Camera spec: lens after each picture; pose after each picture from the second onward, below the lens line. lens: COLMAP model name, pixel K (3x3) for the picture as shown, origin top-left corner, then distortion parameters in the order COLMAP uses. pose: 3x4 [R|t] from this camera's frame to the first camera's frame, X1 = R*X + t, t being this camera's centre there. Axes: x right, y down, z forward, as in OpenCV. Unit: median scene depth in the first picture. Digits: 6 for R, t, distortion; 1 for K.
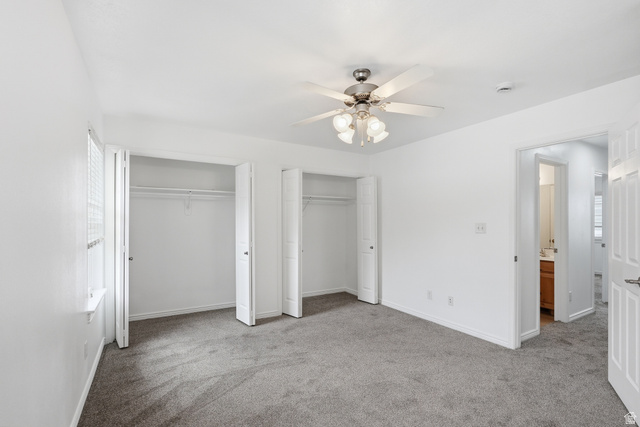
lens RADIAL K [[298.3, 0, 321.5], [0, 298.3, 213.4], [0, 0, 1]] dist [-0.016856, 0.010046]
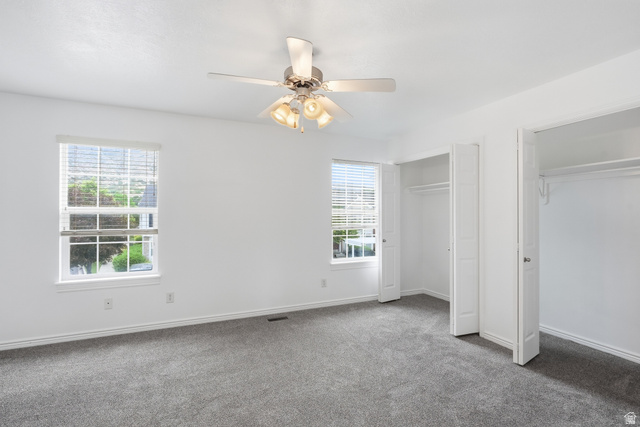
lens RADIAL K [[298.3, 0, 321.5], [0, 298.3, 213.4], [0, 0, 1]] dist [-0.016856, 0.010046]
pose [[-0.091523, -0.006590, -0.995781, 0.700500], [0.024313, 0.999665, -0.008850, 0.024148], [0.995506, -0.025021, -0.091332, 0.752186]]
